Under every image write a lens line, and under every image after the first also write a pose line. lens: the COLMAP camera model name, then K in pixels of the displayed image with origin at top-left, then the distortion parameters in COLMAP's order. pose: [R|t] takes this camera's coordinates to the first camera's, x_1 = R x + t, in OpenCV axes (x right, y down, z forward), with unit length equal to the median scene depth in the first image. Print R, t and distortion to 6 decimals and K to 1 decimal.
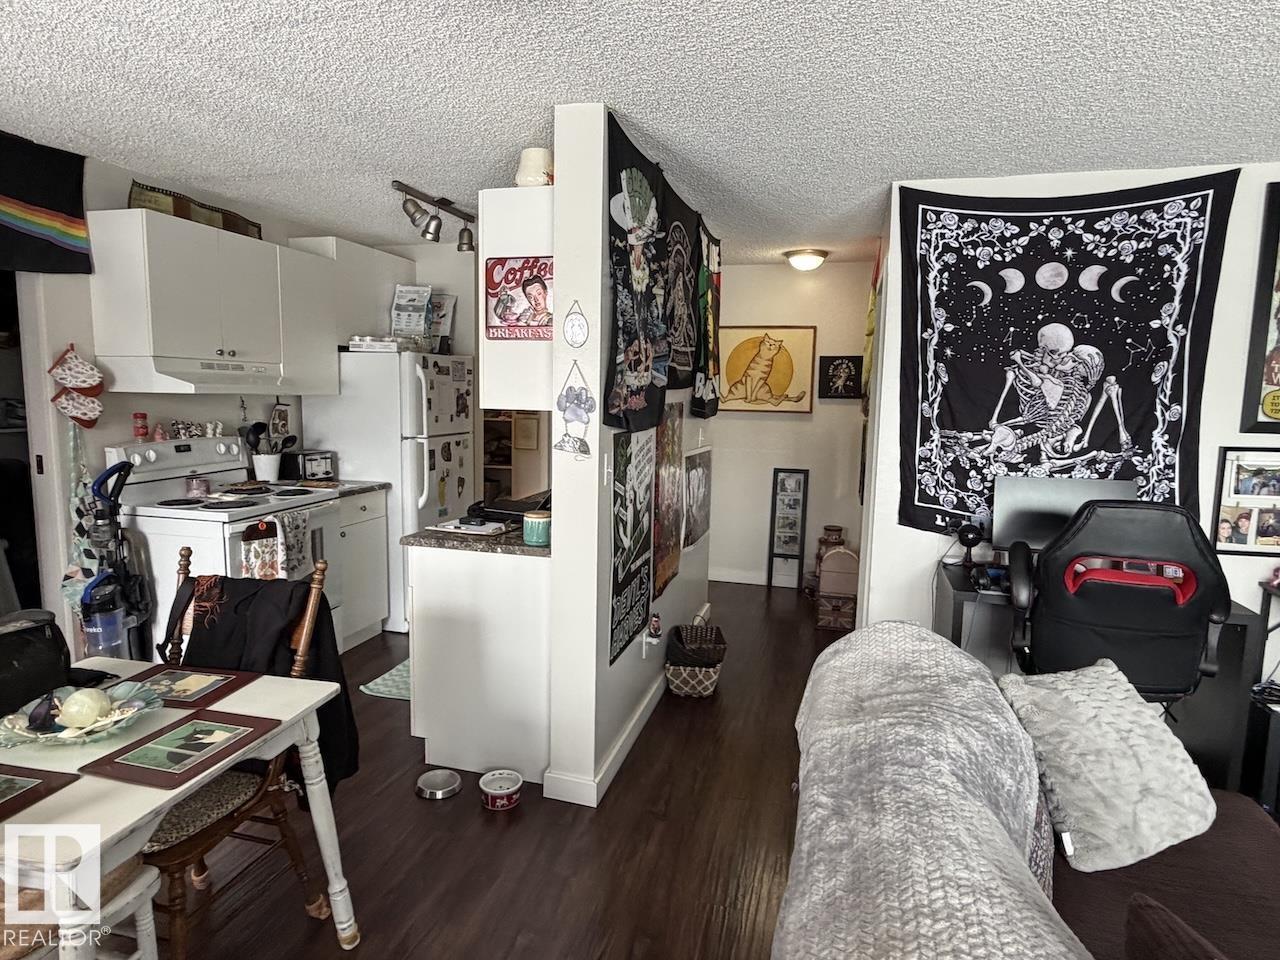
lens RADIAL K [[750.3, 0, 635.1], [0, 750.3, 484.6], [0, 0, 1]] dist [-0.000744, 0.000932]
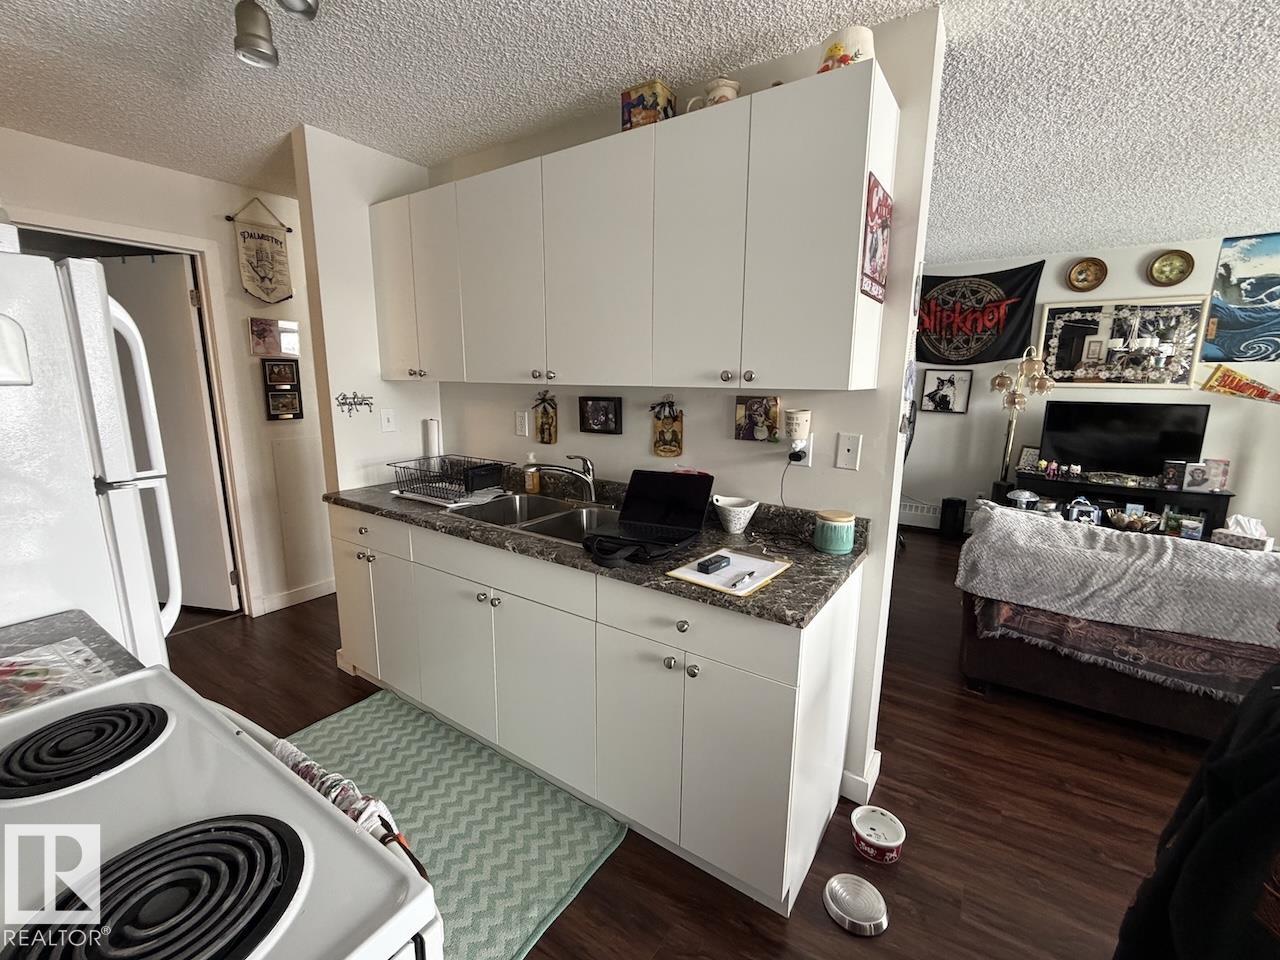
lens RADIAL K [[550.8, 0, 640.0], [0, 550.8, 480.0], [0, 0, 1]] dist [0.000159, 0.000037]
pose [[0.321577, -0.195020, 0.926583, -0.667788], [0.115803, 0.979315, 0.165928, -0.110895], [-0.939776, 0.053943, 0.337509, 0.874444]]
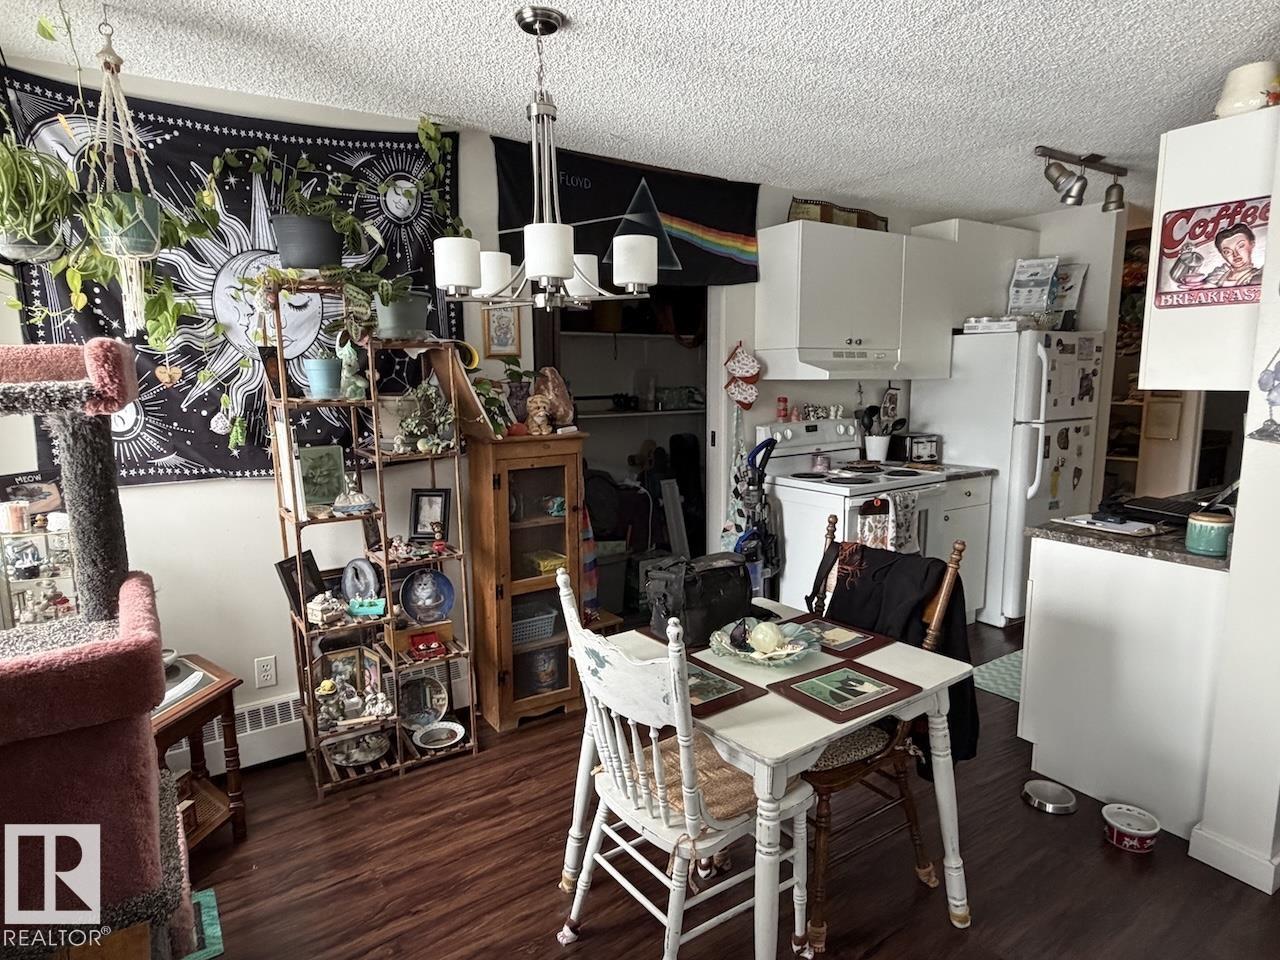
lens RADIAL K [[750.3, 0, 635.1], [0, 750.3, 484.6], [0, 0, 1]] dist [-0.000744, 0.000932]
pose [[0.746608, 0.071165, -0.661447, -0.051410], [-0.057913, 0.997440, 0.041946, 0.004952], [0.662739, 0.006989, 0.748818, -0.030720]]
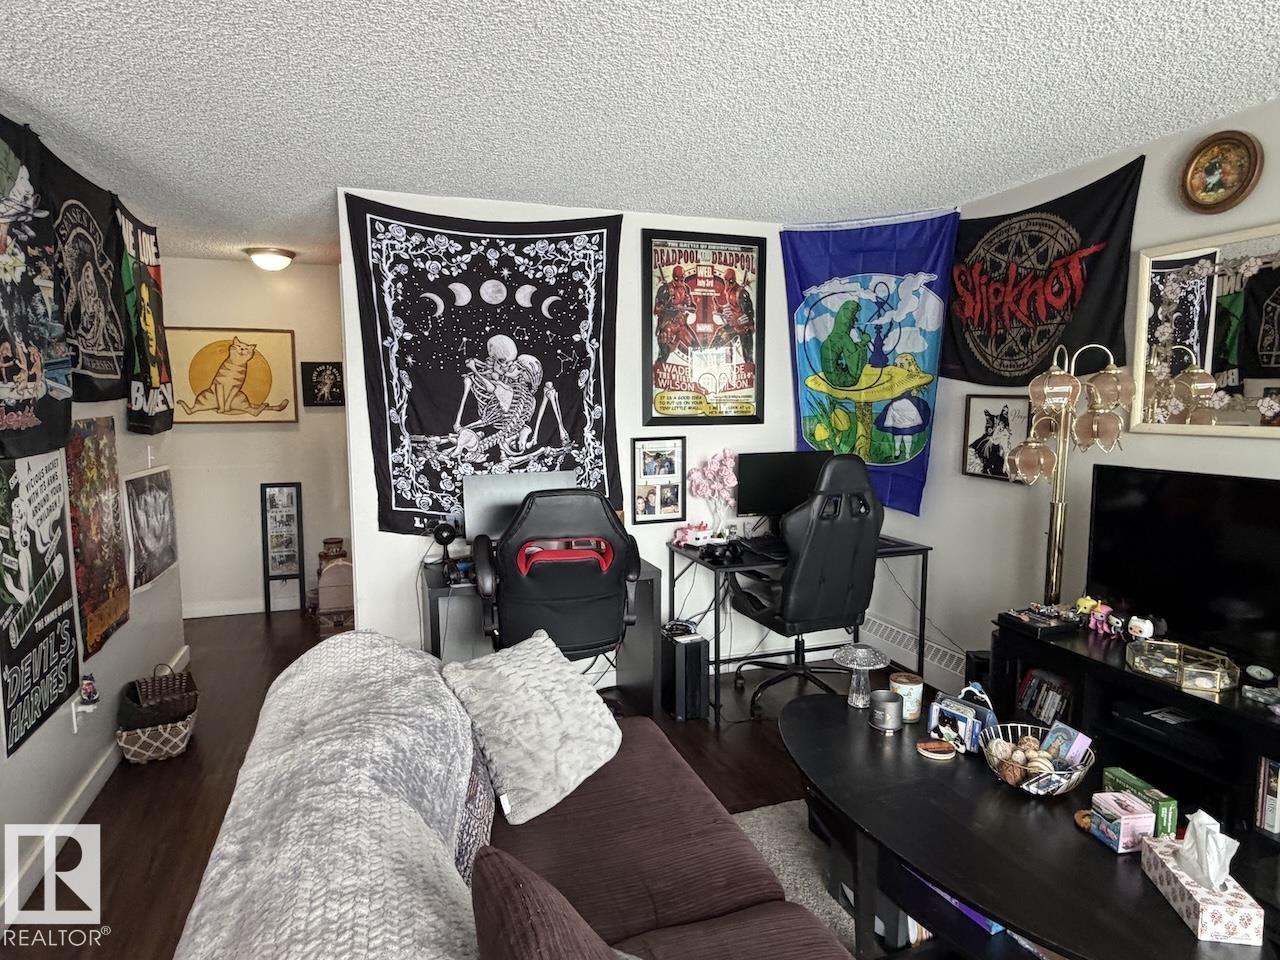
lens RADIAL K [[750.3, 0, 635.1], [0, 750.3, 484.6], [0, 0, 1]] dist [-0.000744, 0.000932]
pose [[0.823171, -0.085803, 0.561273, 0.074723], [0.088782, 0.995808, 0.022022, -0.000741], [-0.560810, 0.031704, 0.827337, -0.022831]]
